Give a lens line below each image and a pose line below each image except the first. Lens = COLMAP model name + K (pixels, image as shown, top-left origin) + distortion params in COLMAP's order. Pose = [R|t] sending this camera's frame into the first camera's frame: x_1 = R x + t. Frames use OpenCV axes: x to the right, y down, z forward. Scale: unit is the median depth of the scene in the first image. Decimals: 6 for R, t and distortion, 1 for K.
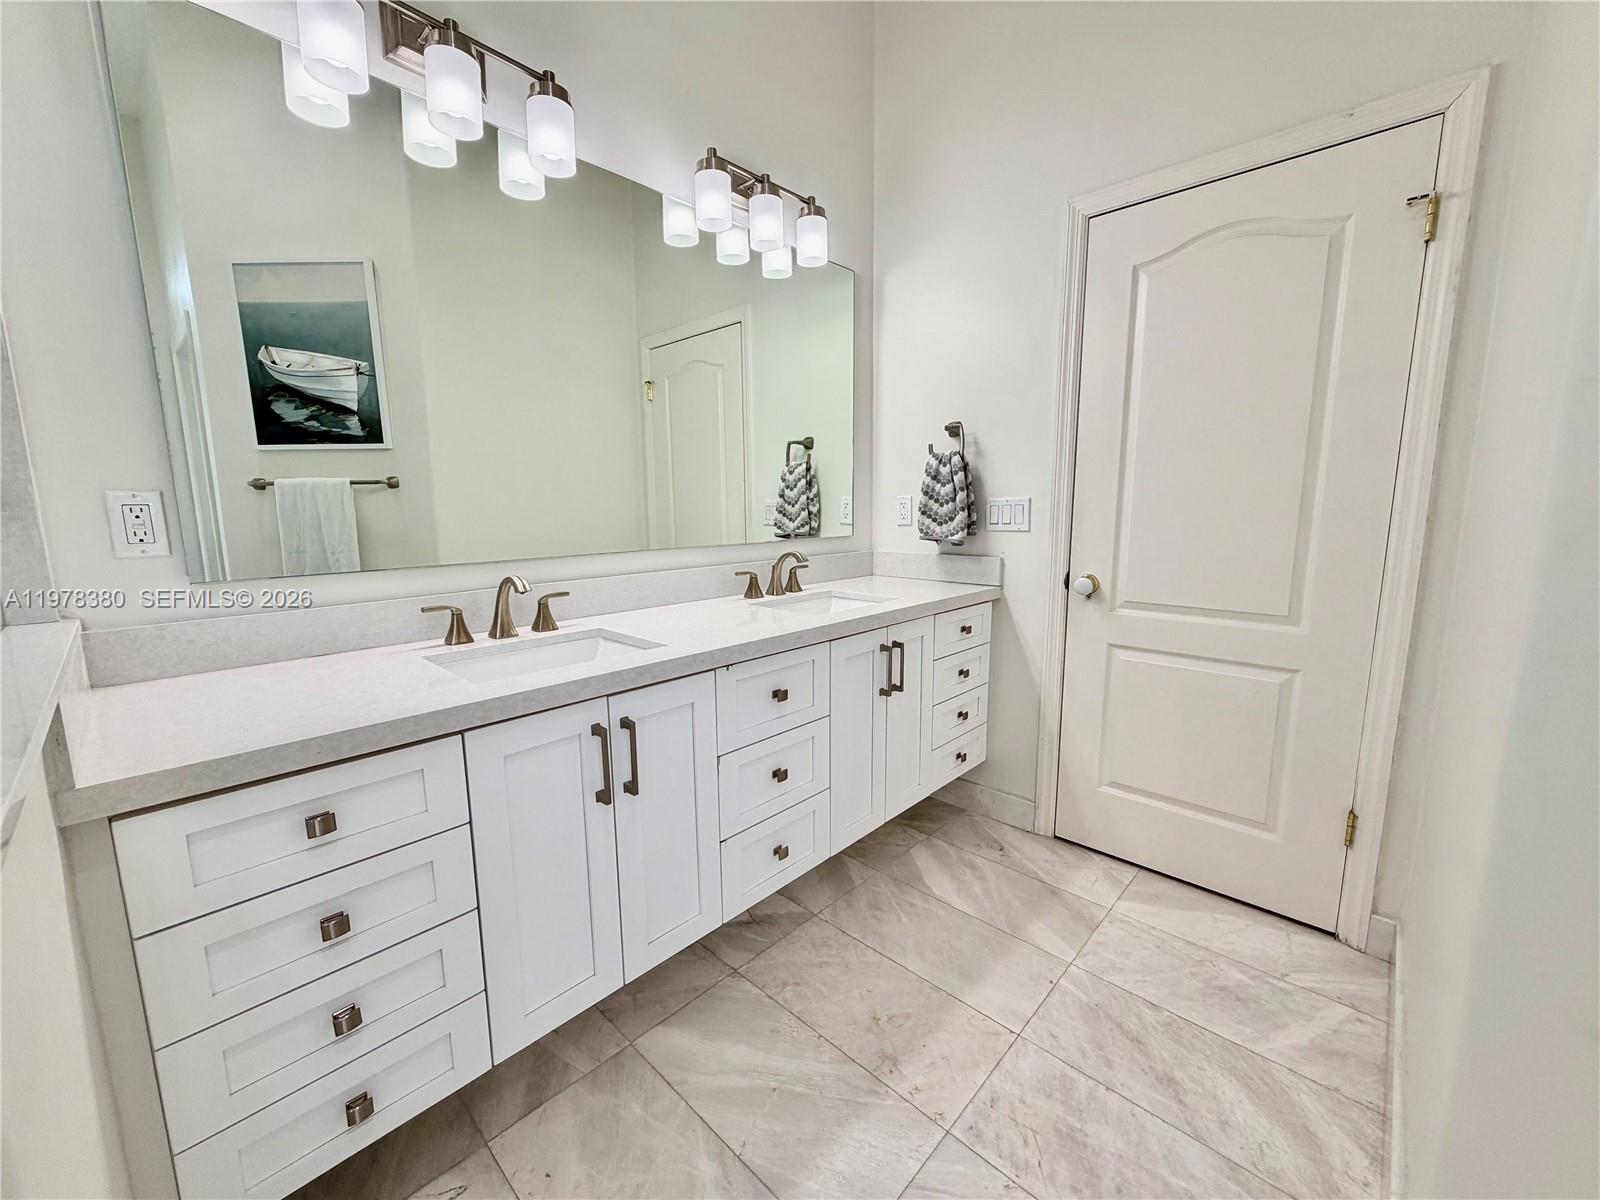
lens RADIAL K [[635.9, 0, 801.5], [0, 635.9, 594.3], [0, 0, 1]] dist [-0.000802, -0.000253]
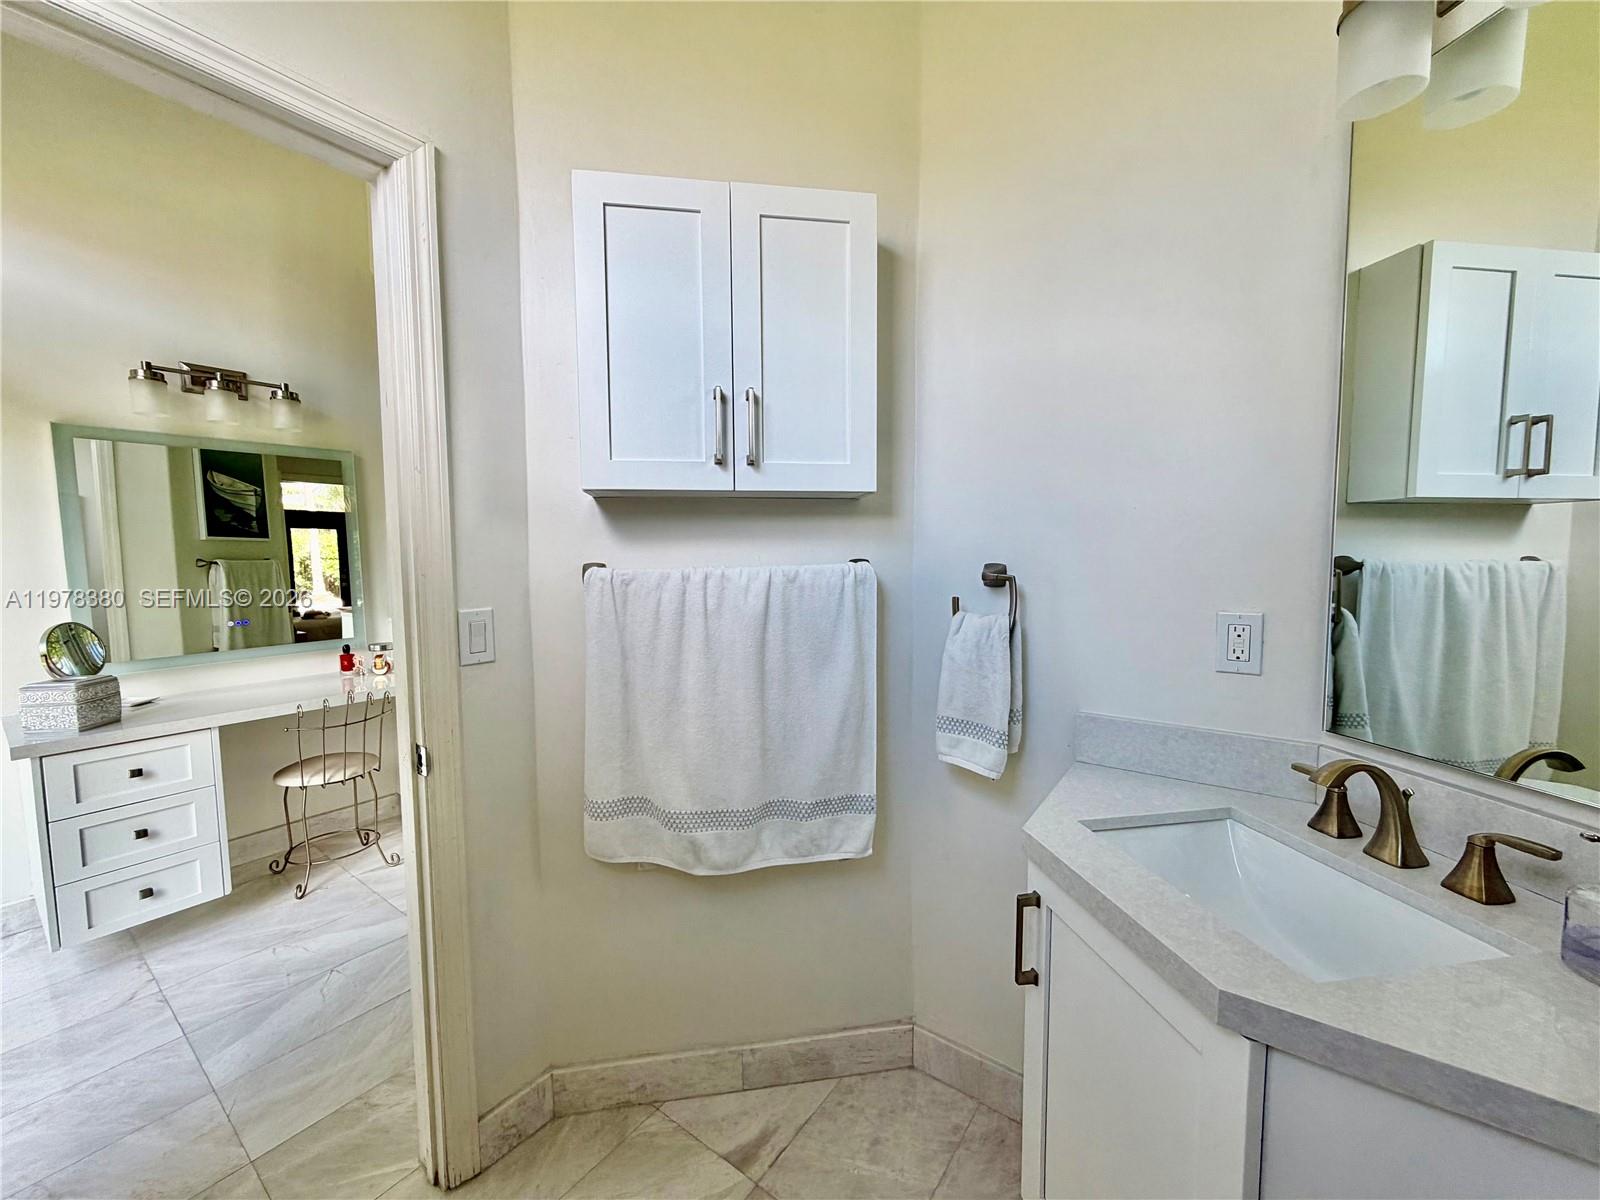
lens RADIAL K [[635.9, 0, 799.0], [0, 635.9, 597.3], [0, 0, 1]] dist [-0.000802, -0.000253]
pose [[-0.127689, -0.059846, 0.990007, -1.214356], [0.158221, 0.984166, 0.079900, -0.002470], [-0.979113, 0.166843, -0.116199, -0.053324]]
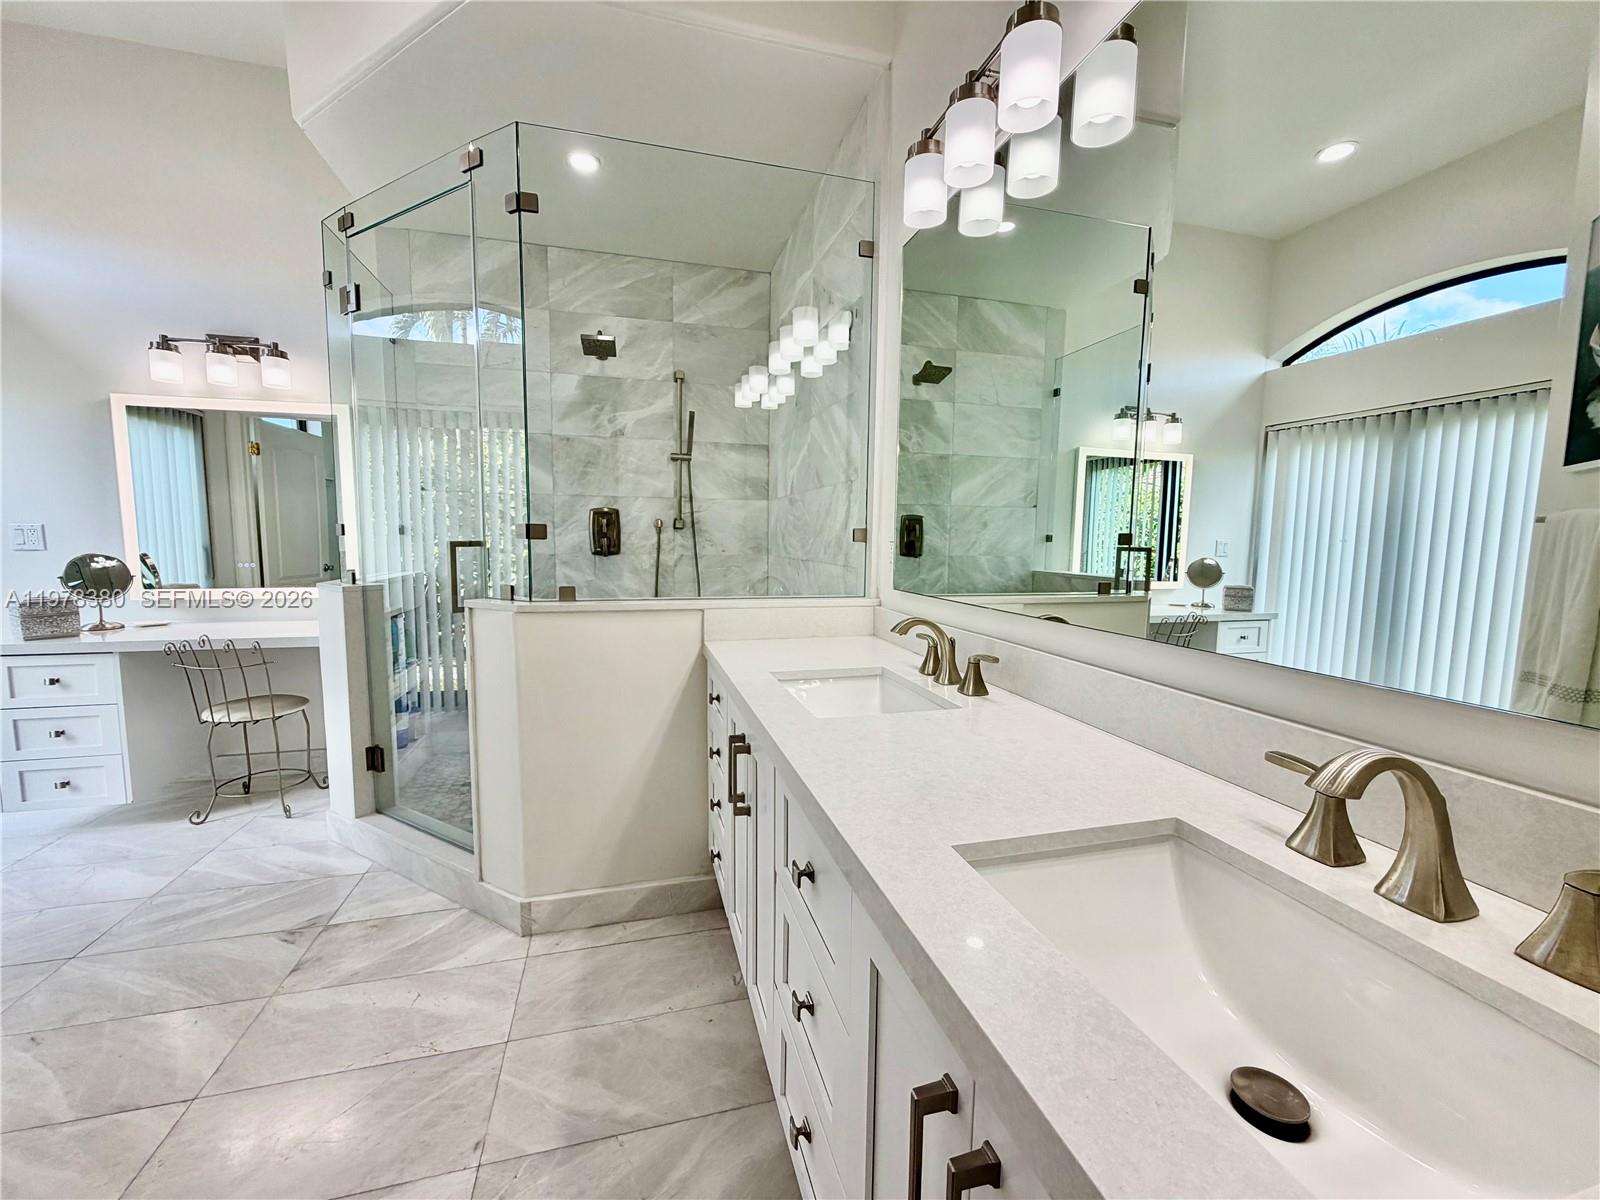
lens RADIAL K [[635.9, 0, 799.7], [0, 635.9, 601.7], [0, 0, 1]] dist [-0.000802, -0.000253]
pose [[0.521962, -0.066318, 0.850387, -0.923486], [0.108011, 0.994086, 0.011228, 0.058565], [-0.846103, 0.085991, 0.526038, -0.345460]]
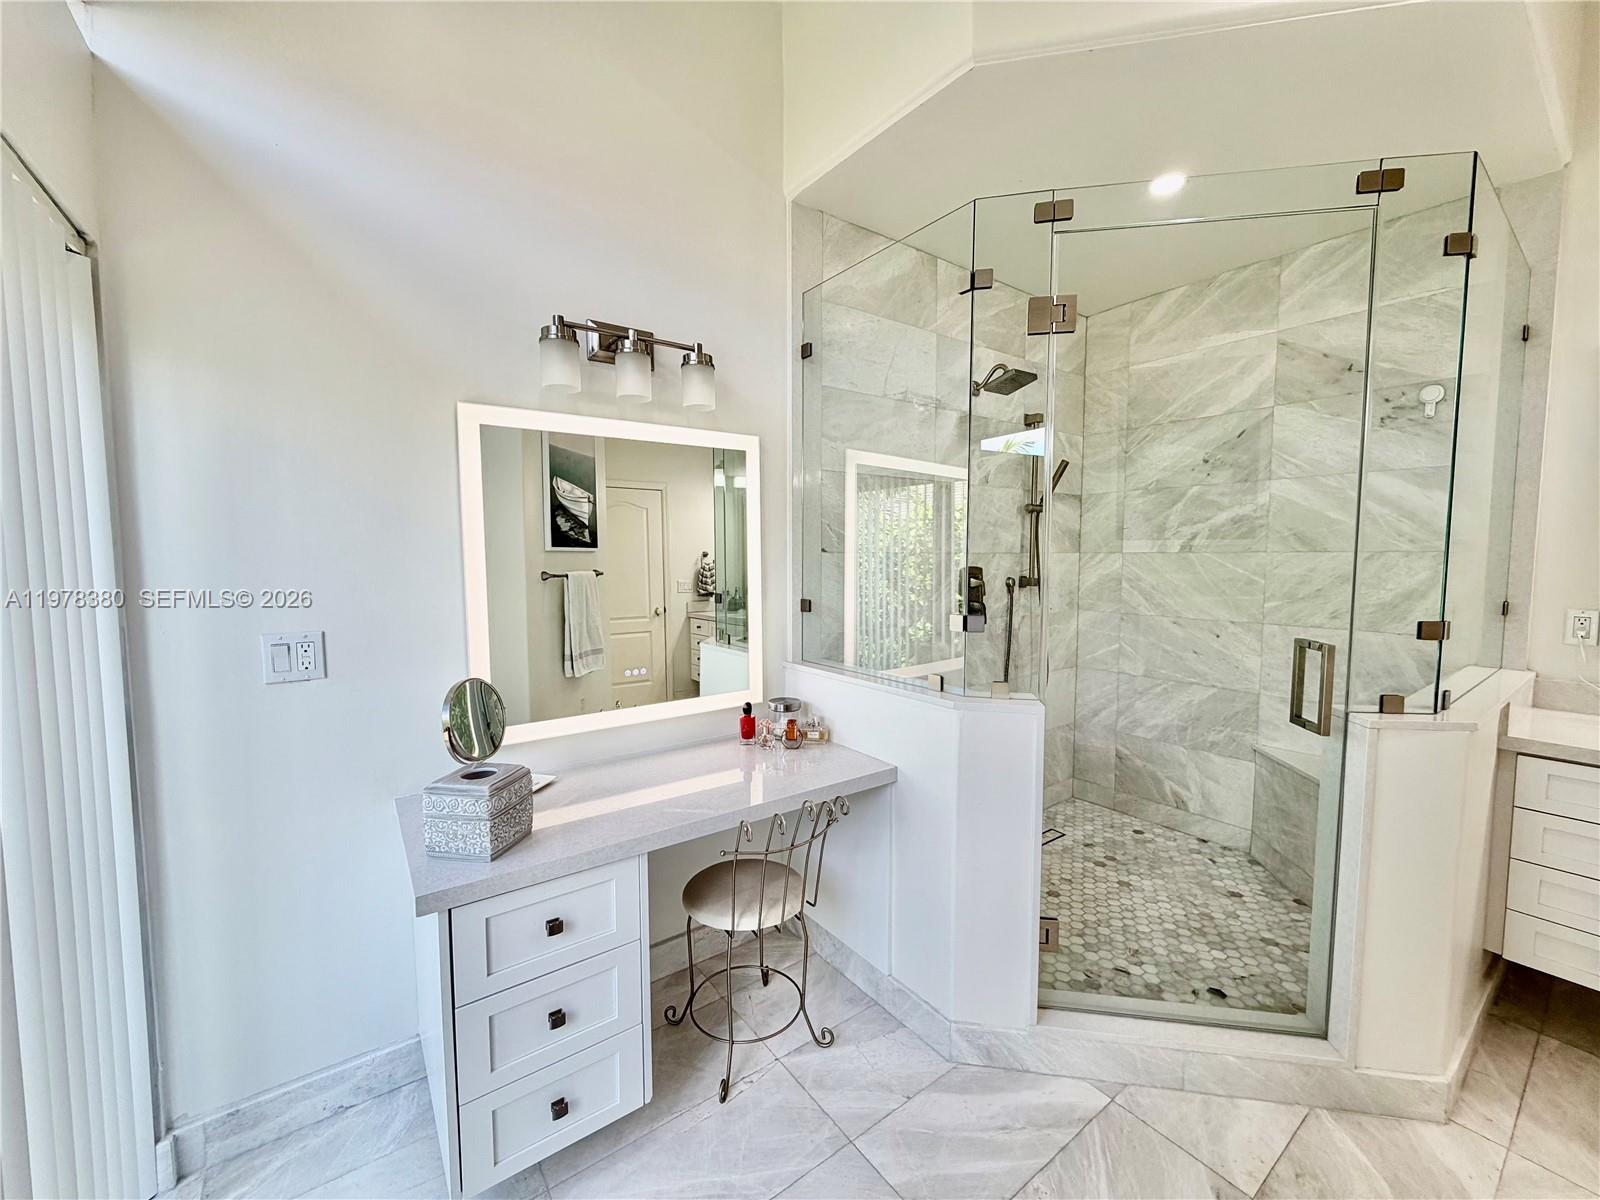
lens RADIAL K [[635.9, 0, 794.5], [0, 635.9, 599.3], [0, 0, 1]] dist [-0.000802, -0.000253]
pose [[0.183094, -0.056759, 0.981455, -1.029594], [0.144854, 0.988993, 0.030172, -0.046679], [-0.972365, 0.136644, 0.189301, 0.135723]]
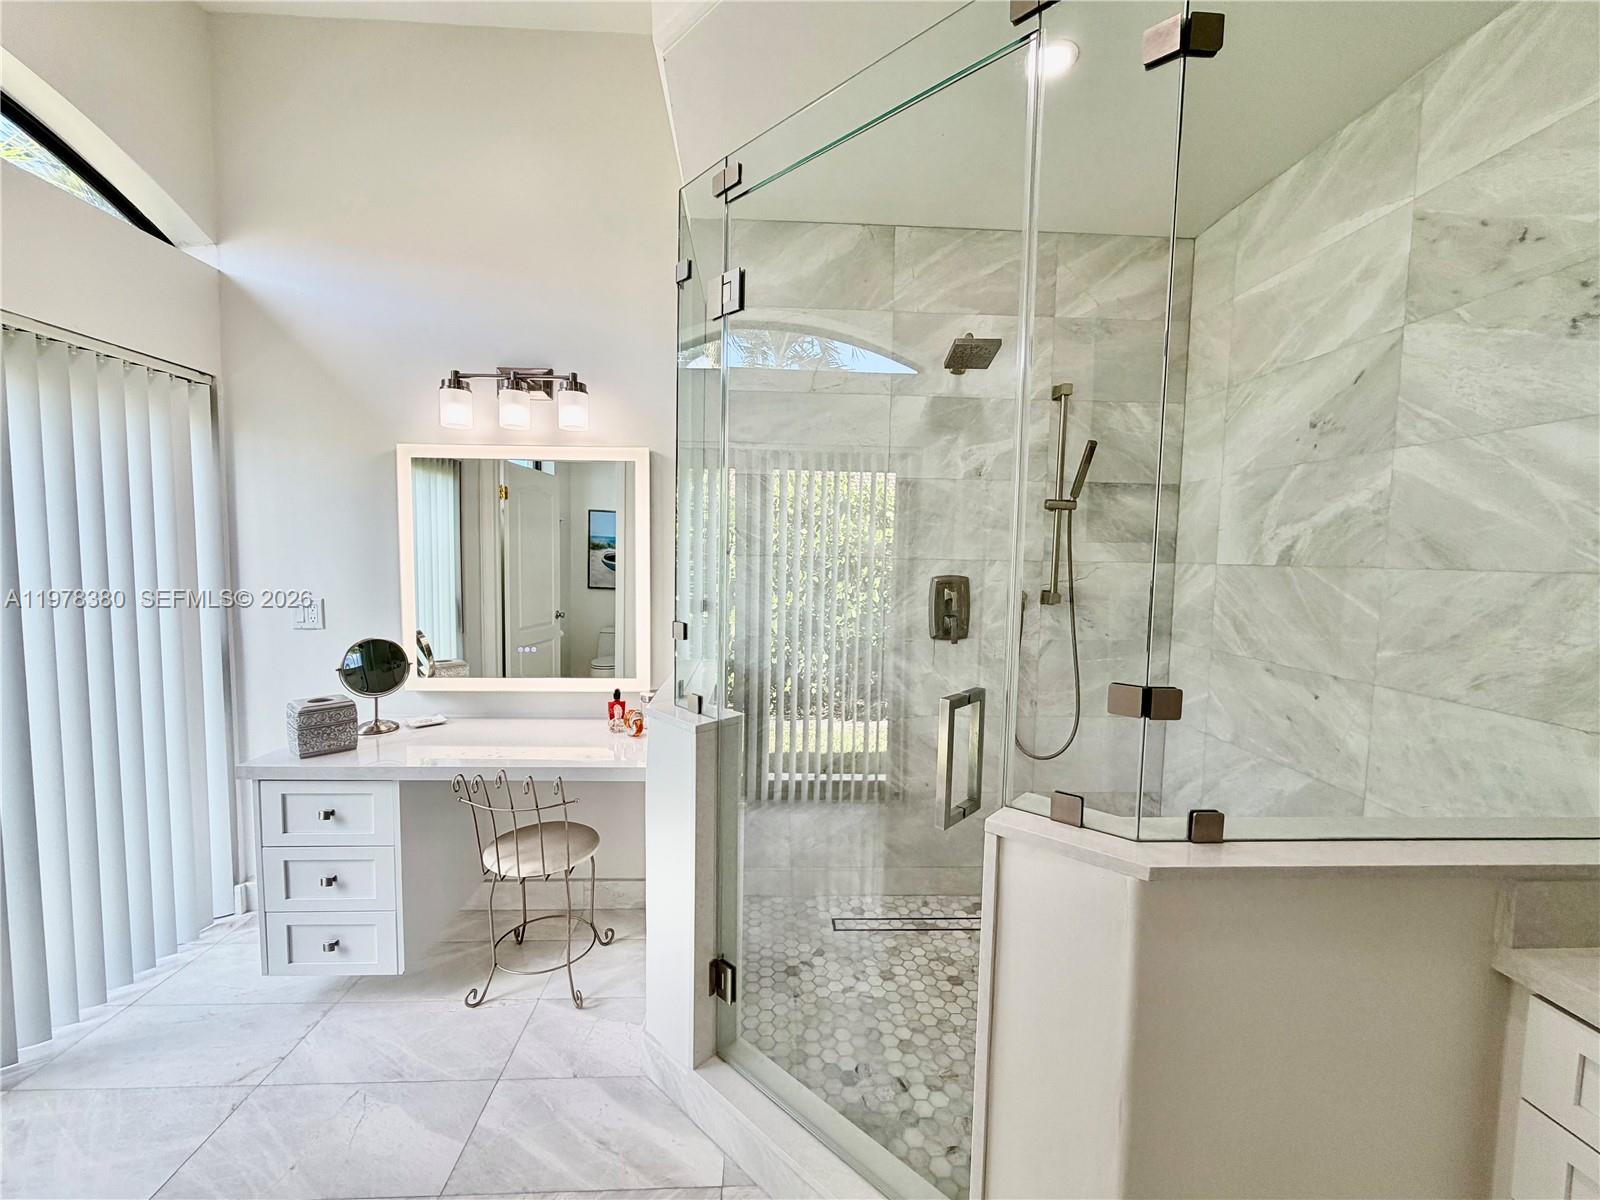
lens RADIAL K [[635.9, 0, 794.7], [0, 635.9, 599.4], [0, 0, 1]] dist [-0.000802, -0.000253]
pose [[0.692453, -0.027118, 0.720953, -0.895423], [0.080680, 0.995936, -0.040030, -0.013164], [-0.716937, 0.085886, 0.691827, -0.119345]]
